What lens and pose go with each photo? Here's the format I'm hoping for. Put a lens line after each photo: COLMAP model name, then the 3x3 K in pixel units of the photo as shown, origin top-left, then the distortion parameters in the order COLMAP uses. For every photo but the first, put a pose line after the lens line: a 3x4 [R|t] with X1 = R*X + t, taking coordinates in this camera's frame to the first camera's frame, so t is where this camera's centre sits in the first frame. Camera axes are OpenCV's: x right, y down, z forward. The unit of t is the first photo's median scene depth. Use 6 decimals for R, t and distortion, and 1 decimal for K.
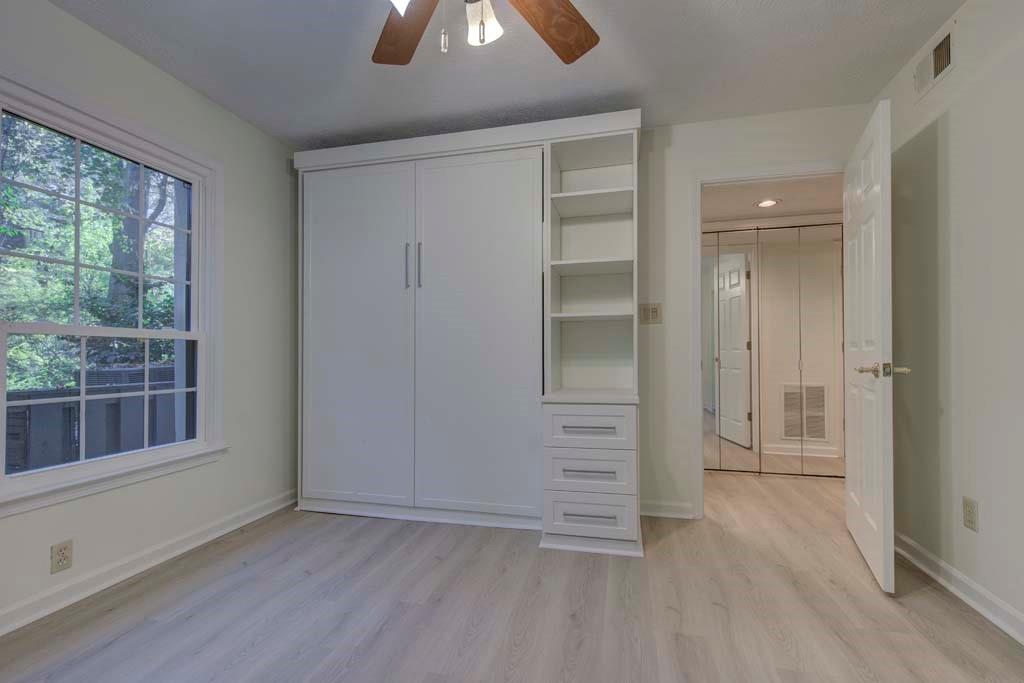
lens RADIAL K [[458.4, 0, 517.3], [0, 458.4, 350.1], [0, 0, 1]] dist [-0.001603, -0.000751]
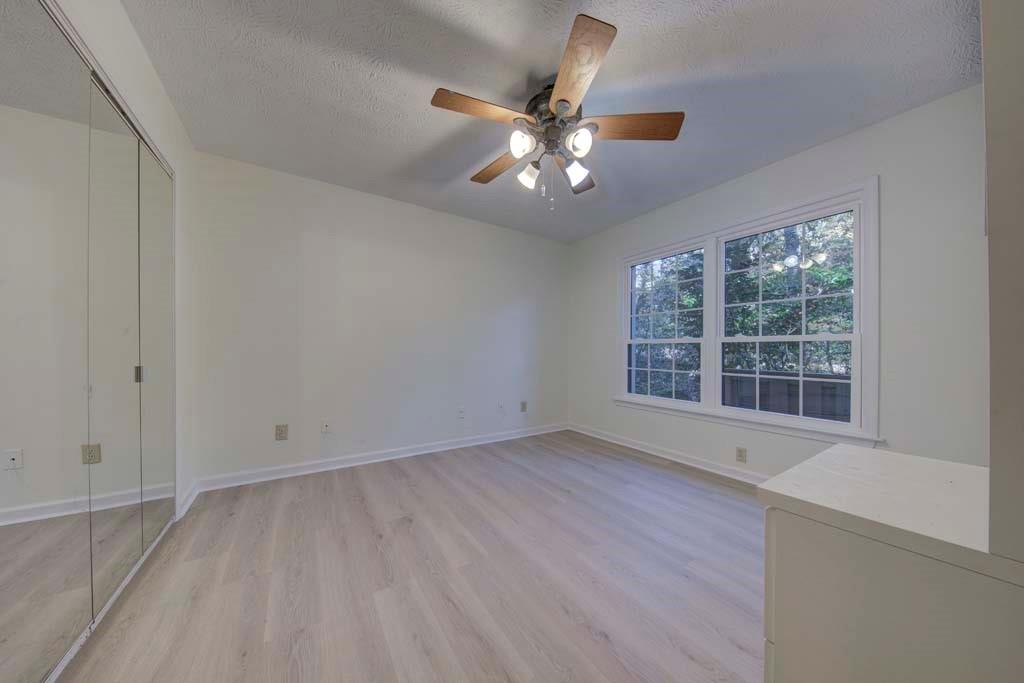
lens RADIAL K [[328.4, 0, 516.9], [0, 328.4, 347.4], [0, 0, 1]] dist [-0.011253, -0.000008]
pose [[-0.677013, -0.001535, -0.735969, 0.693488], [0.013155, 0.999813, -0.014187, -0.003522], [0.735853, -0.019286, -0.676866, 1.246802]]
